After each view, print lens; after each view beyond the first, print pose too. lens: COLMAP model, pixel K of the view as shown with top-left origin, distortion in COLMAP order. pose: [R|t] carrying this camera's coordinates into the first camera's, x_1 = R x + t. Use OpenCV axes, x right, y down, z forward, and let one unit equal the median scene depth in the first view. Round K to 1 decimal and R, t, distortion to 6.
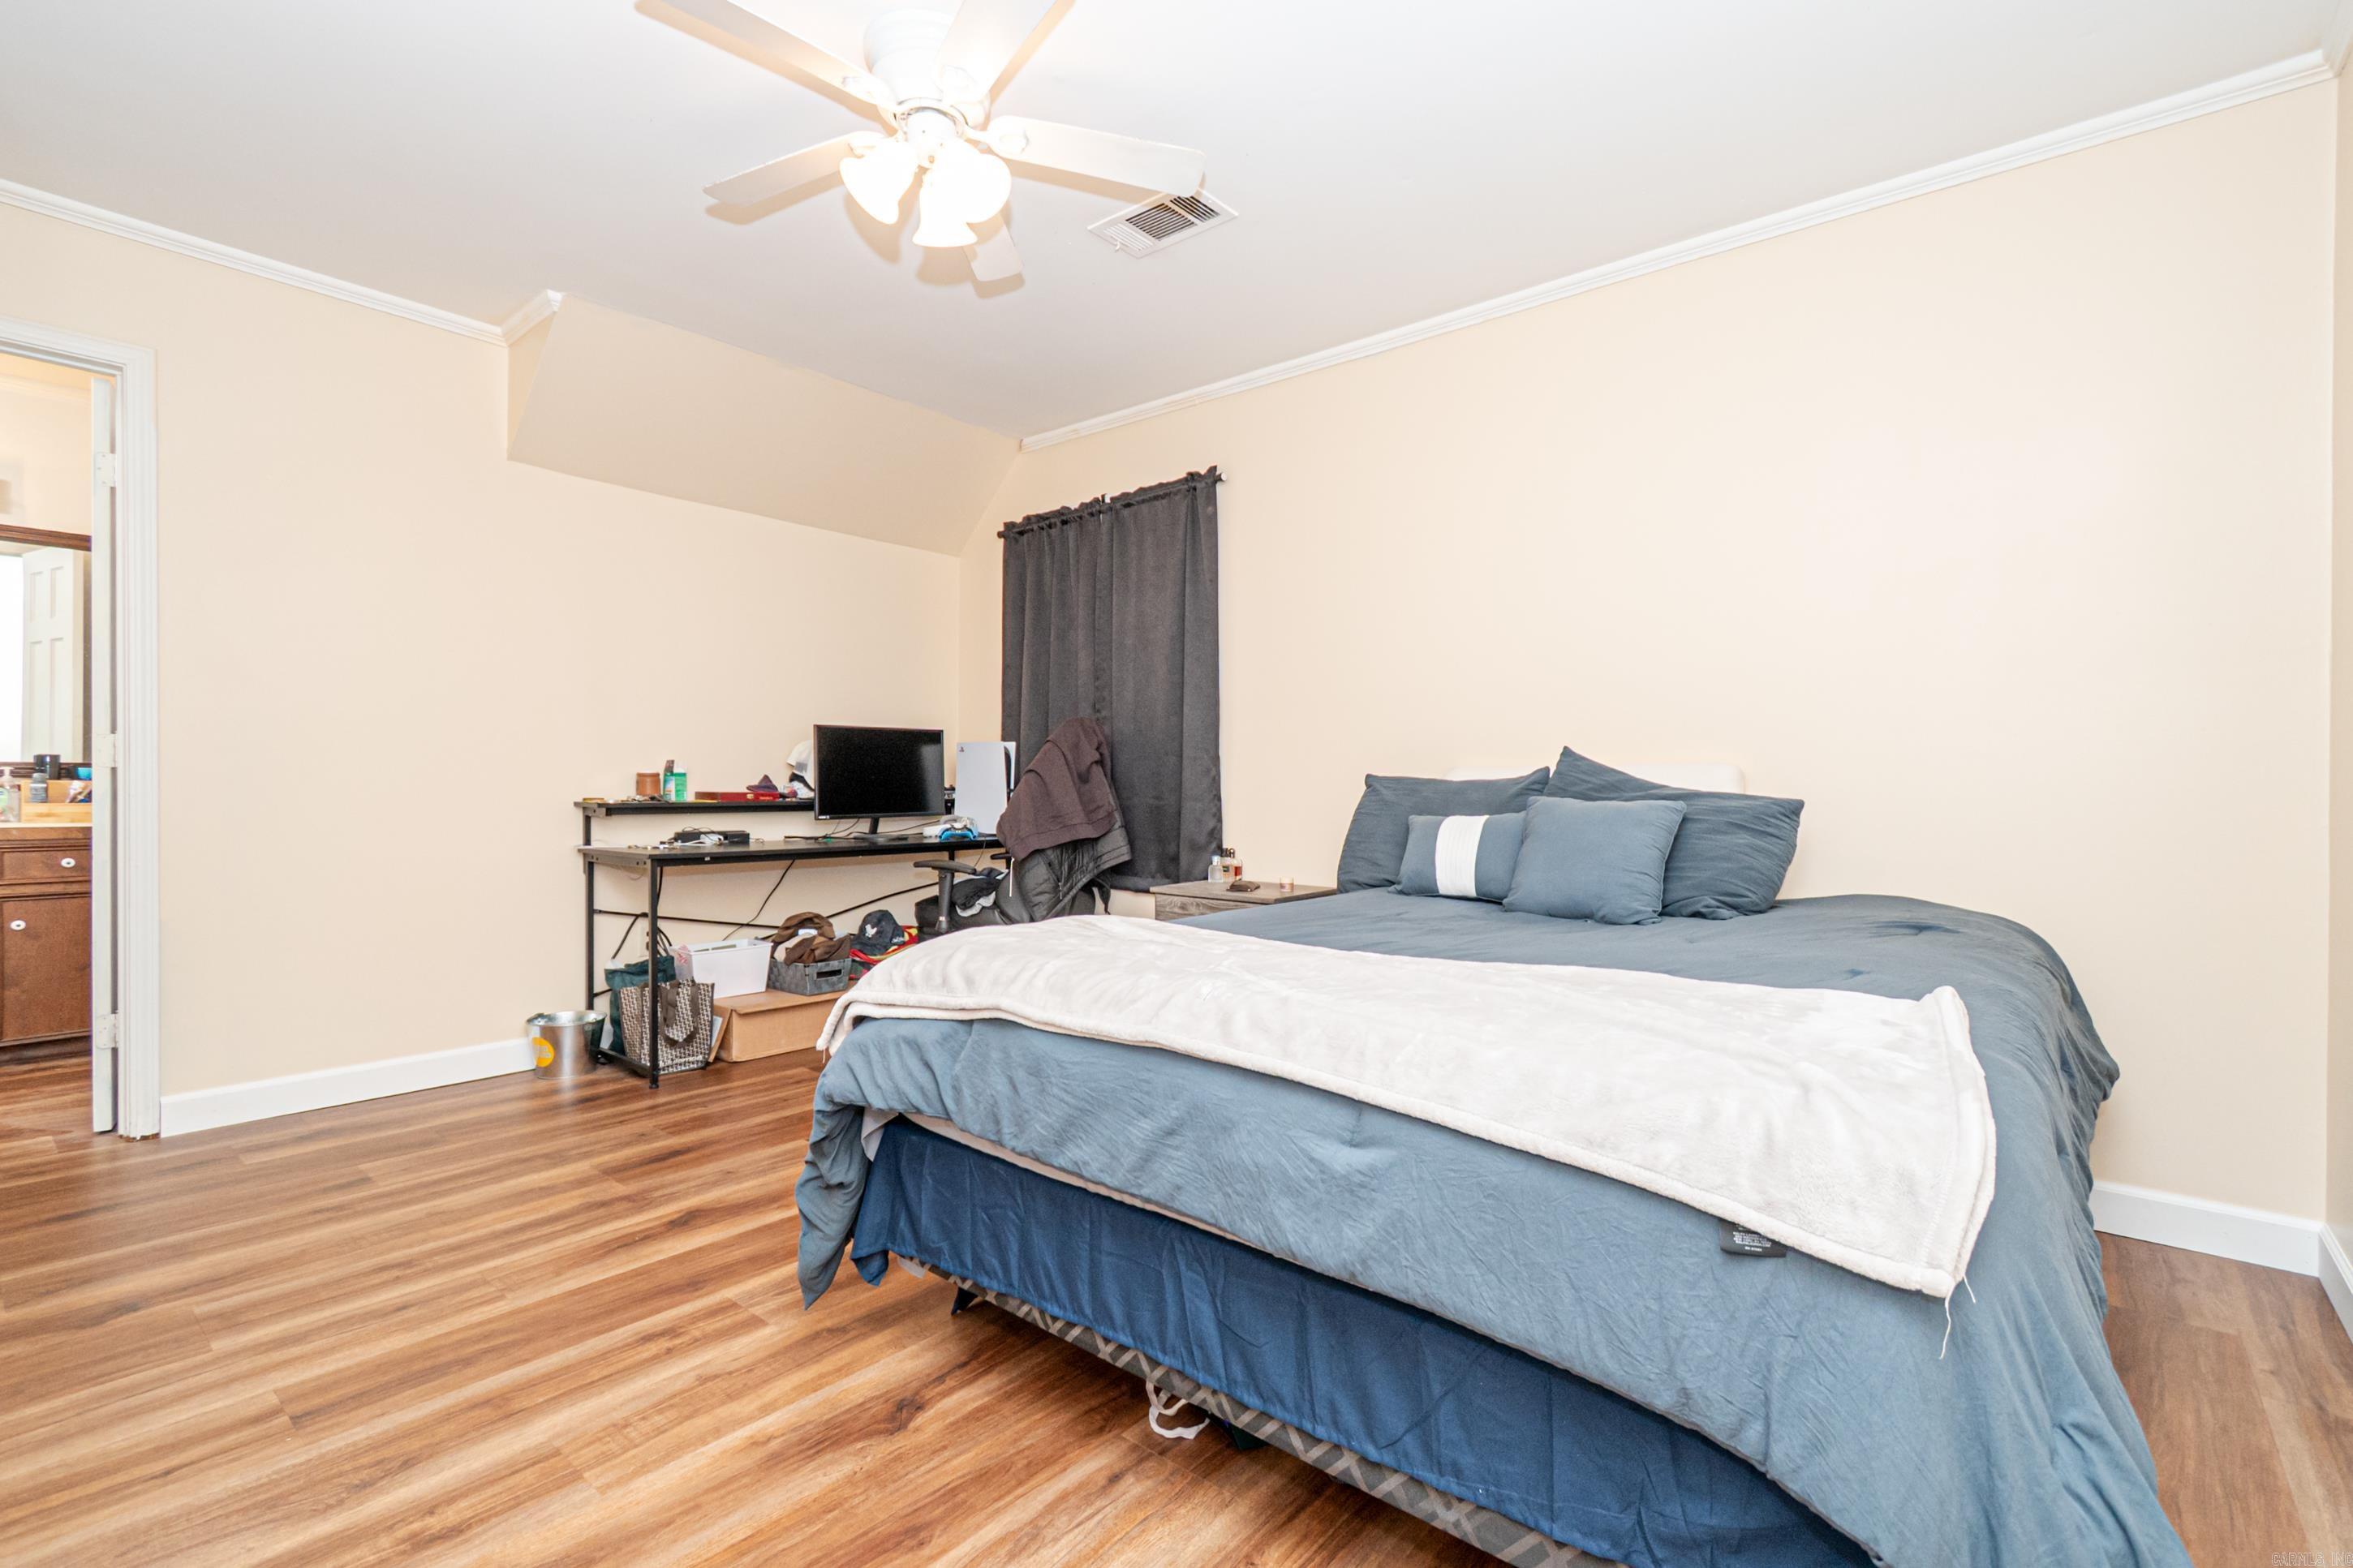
lens RADIAL K [[1062.8, 0, 1186.0], [0, 1062.8, 784.7], [0, 0, 1]] dist [0.000957, -0.001754]
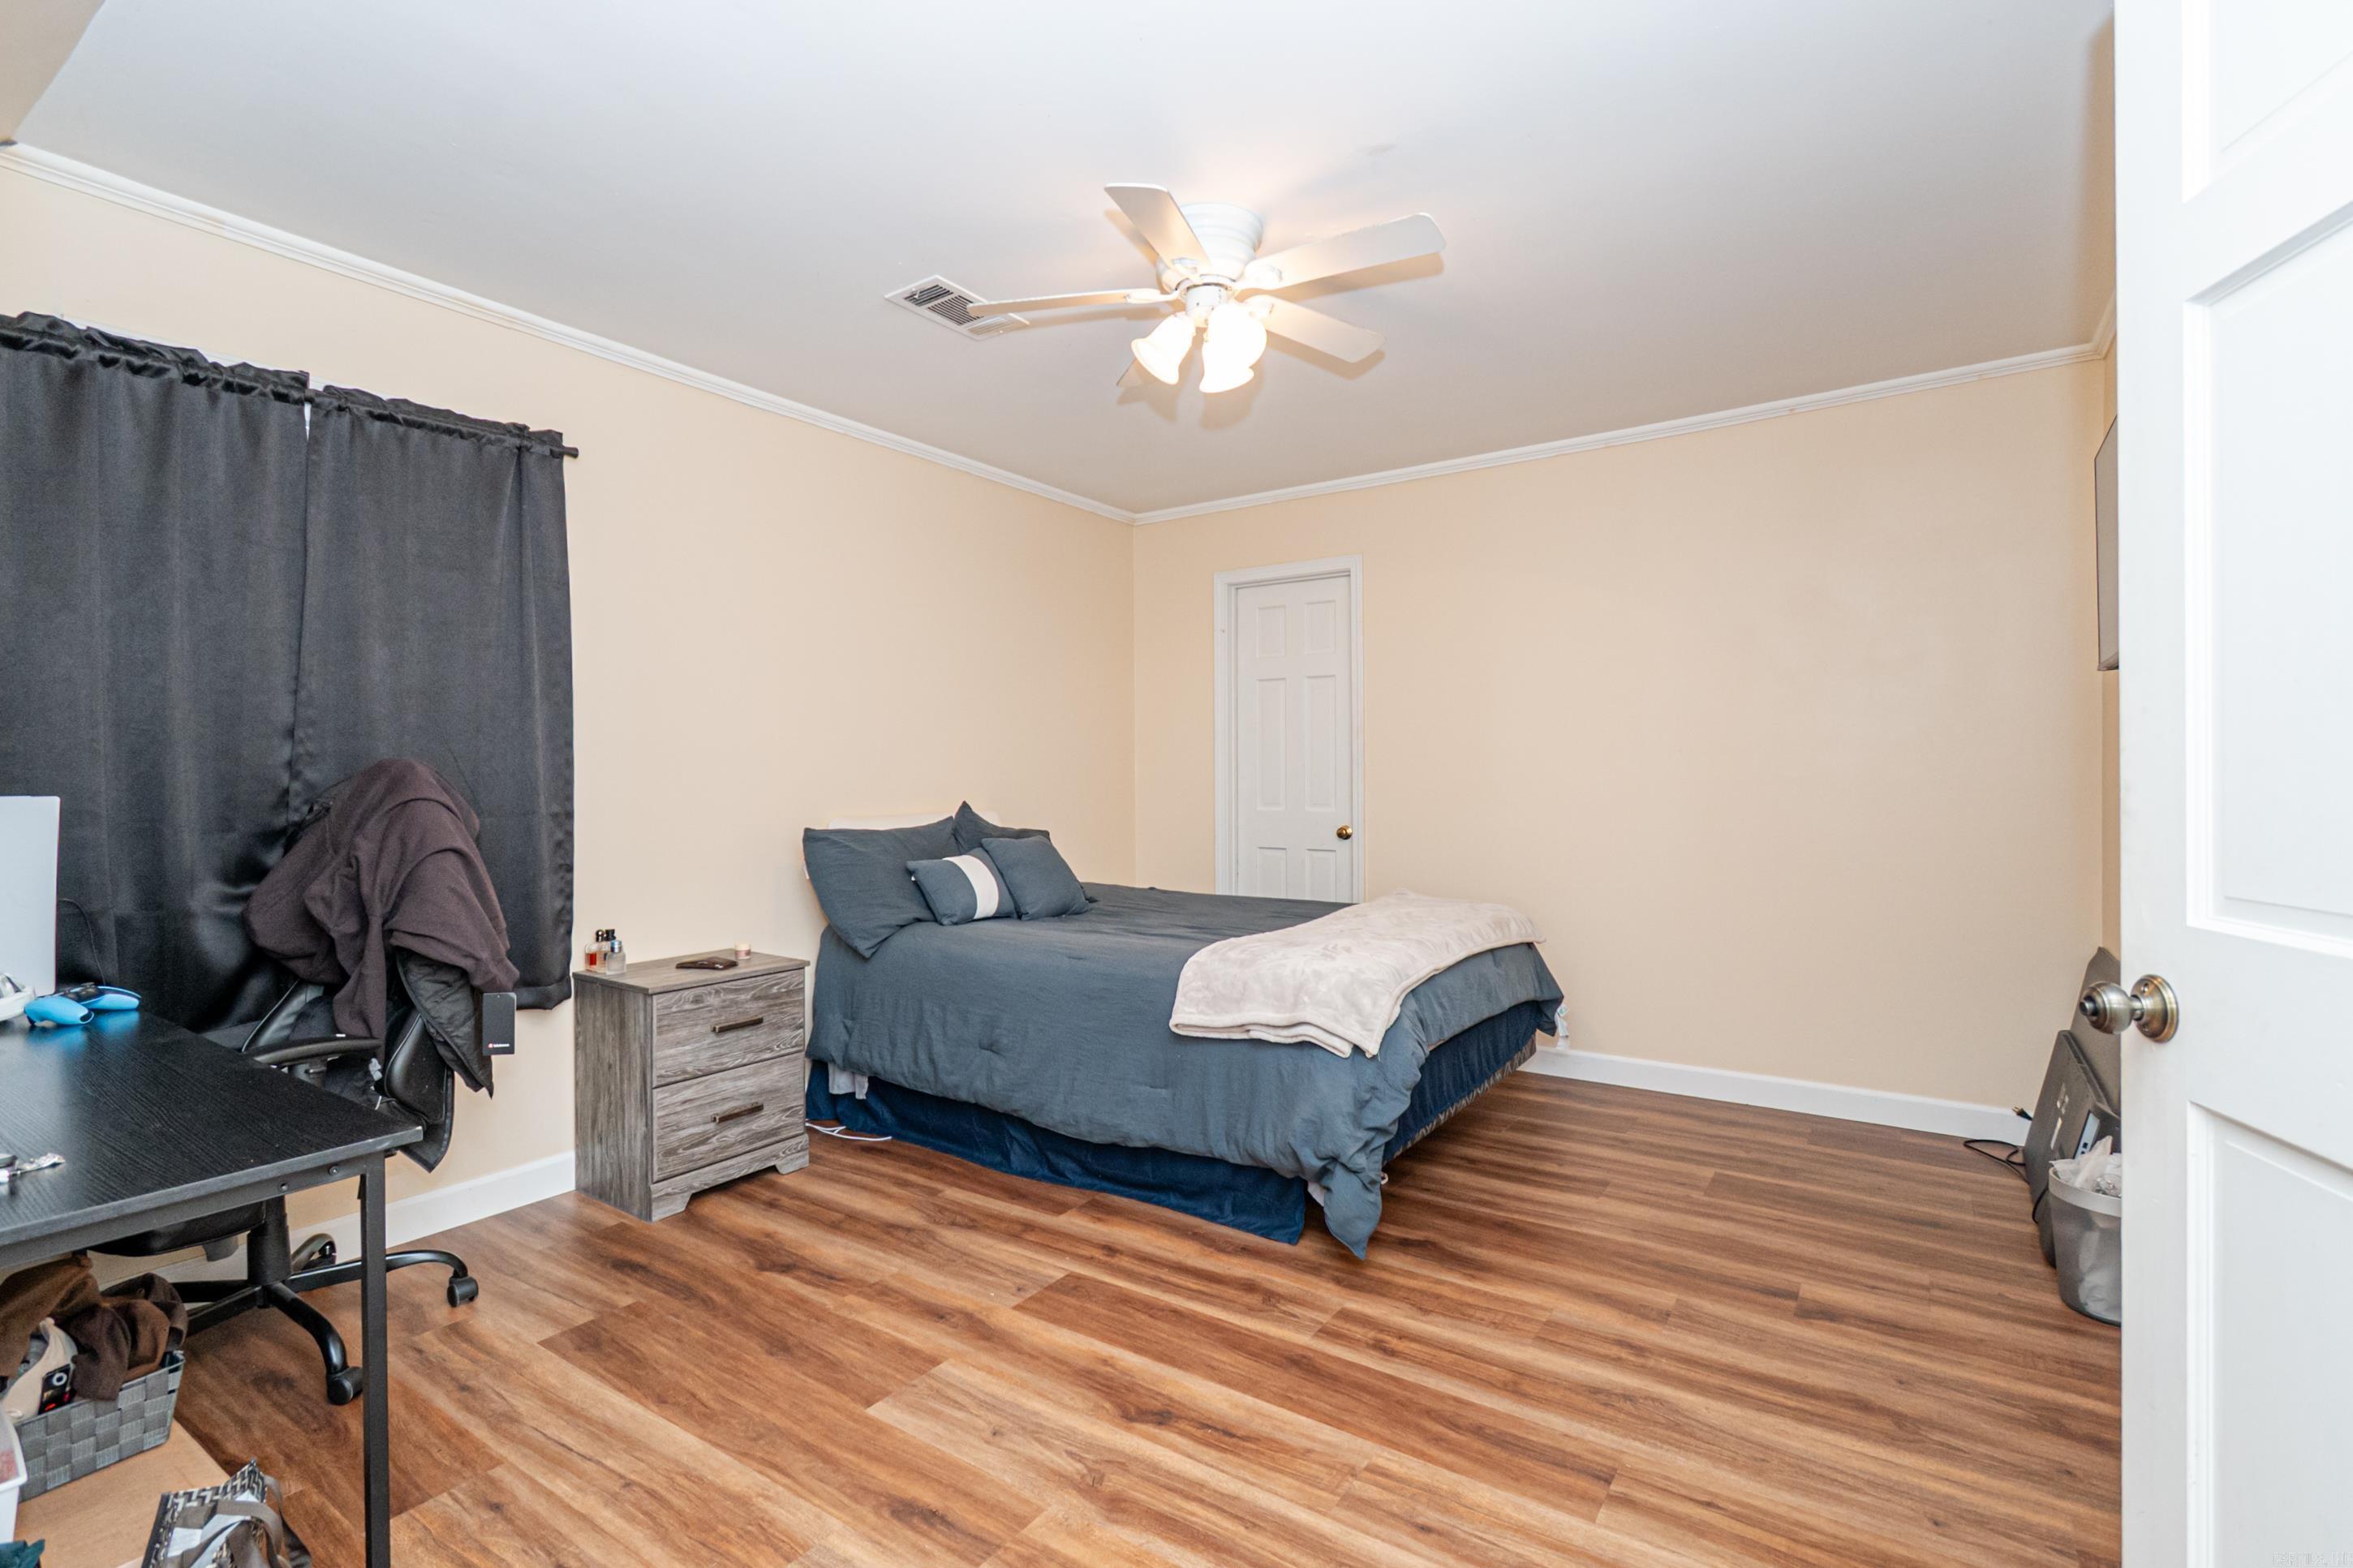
lens RADIAL K [[1062.8, 0, 1182.1], [0, 1062.8, 785.1], [0, 0, 1]] dist [0.000957, -0.001754]
pose [[-0.092105, -0.010891, 0.995690, -1.533067], [0.012091, 0.999854, 0.012055, -0.102591], [-0.995676, 0.013149, -0.091960, 1.250589]]
